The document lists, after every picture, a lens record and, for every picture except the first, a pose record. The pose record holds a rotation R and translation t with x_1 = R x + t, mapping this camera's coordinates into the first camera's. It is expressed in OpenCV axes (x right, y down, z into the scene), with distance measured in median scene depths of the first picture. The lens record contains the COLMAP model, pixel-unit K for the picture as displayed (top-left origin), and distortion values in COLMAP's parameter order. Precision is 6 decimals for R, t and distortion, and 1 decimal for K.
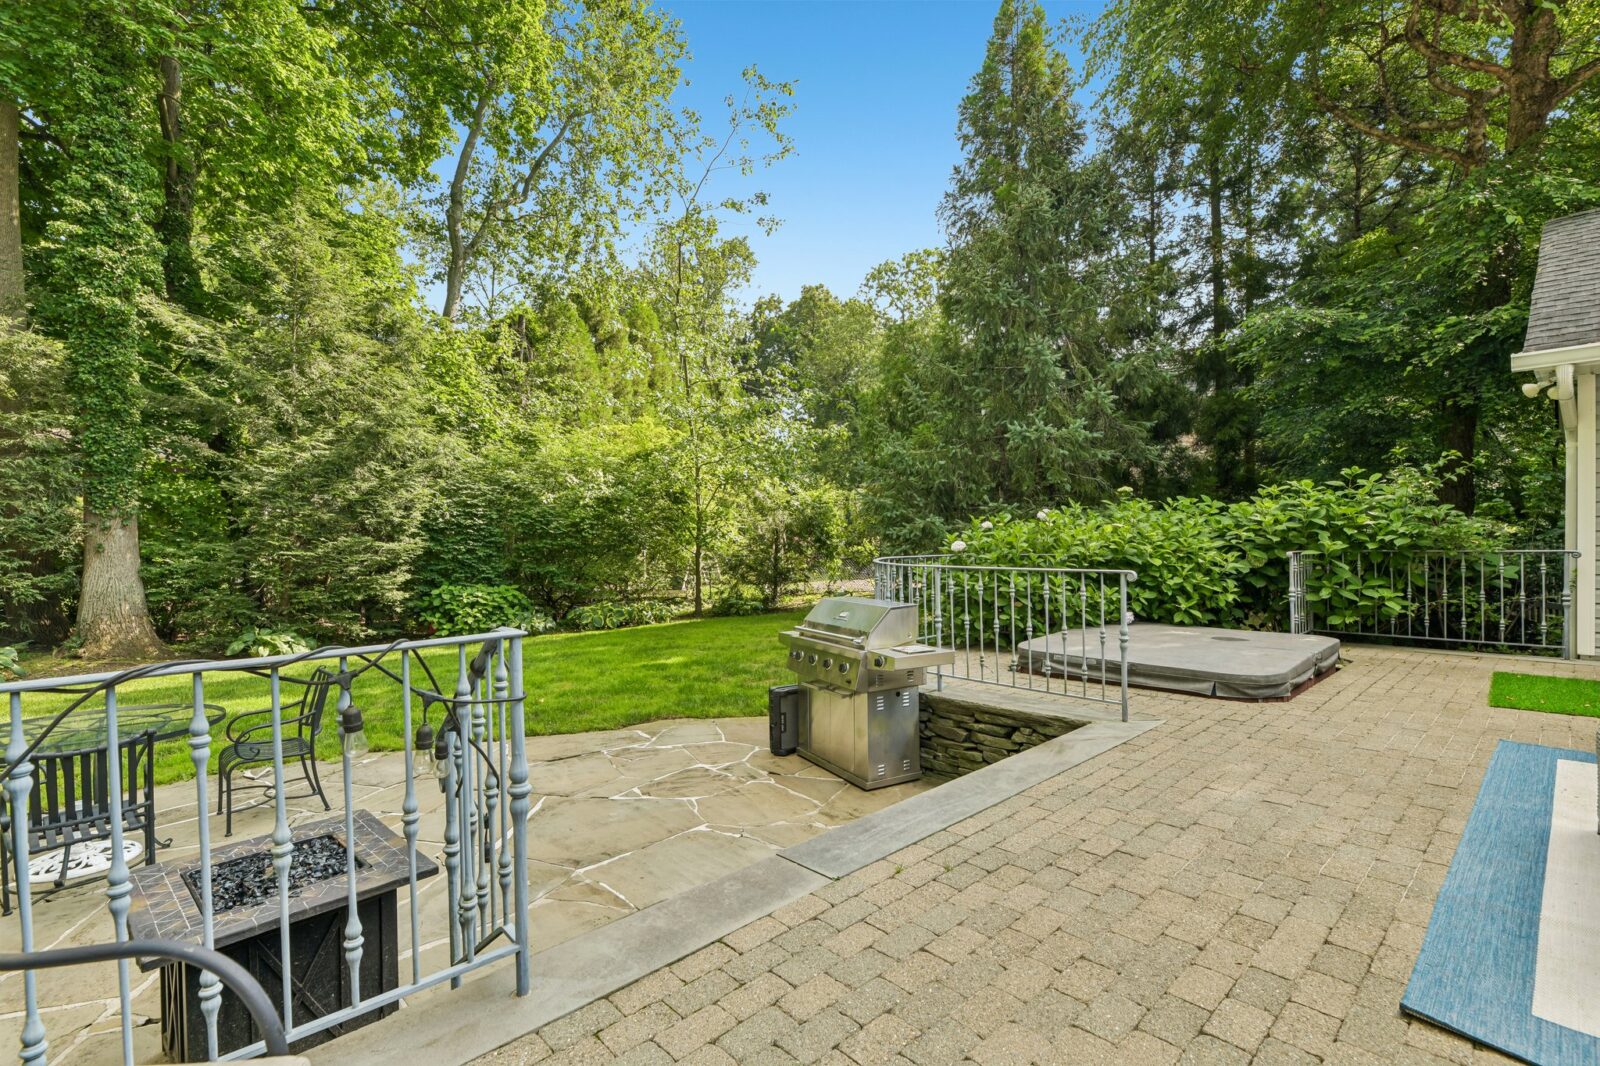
lens RADIAL K [[724.4, 0, 801.3], [0, 724.4, 534.8], [0, 0, 1]] dist [0.003102, -0.000029]
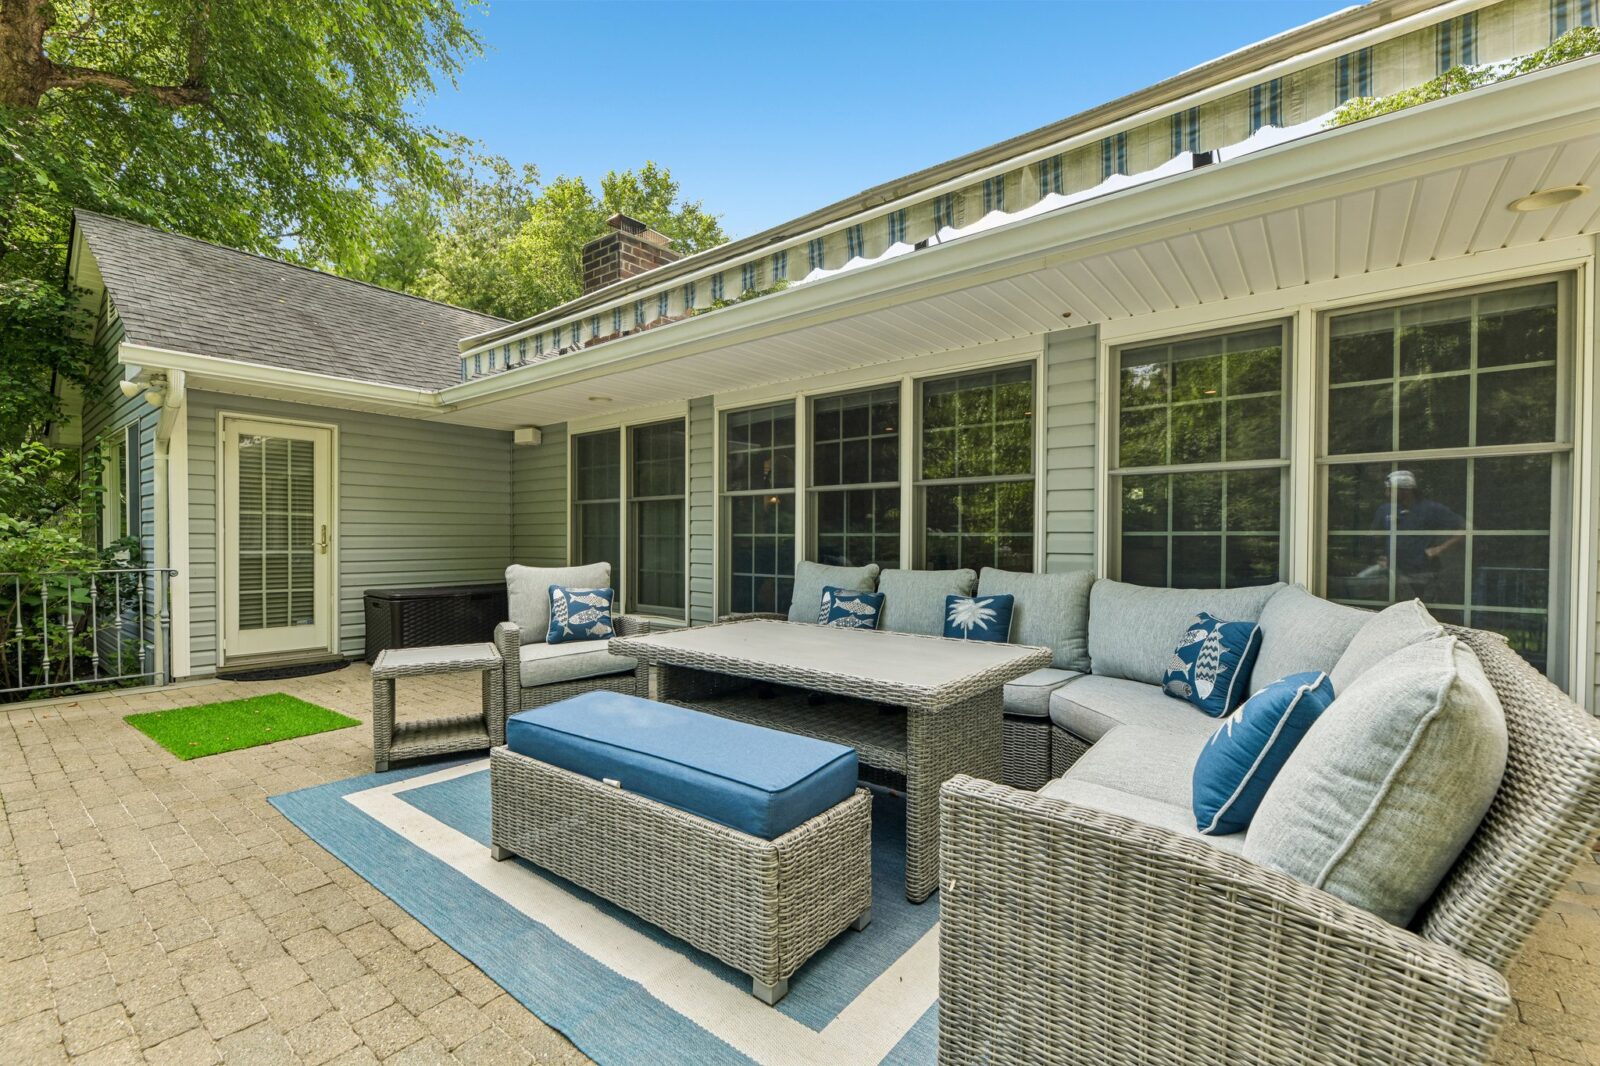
lens RADIAL K [[680.2, 0, 797.7], [0, 680.2, 539.3], [0, 0, 1]] dist [0.000358, 0.000002]
pose [[-0.148108, 0.011340, 0.988906, 0.059264], [0.009035, 0.999908, -0.010113, 0.001458], [-0.988930, 0.007437, -0.148197, 0.310972]]
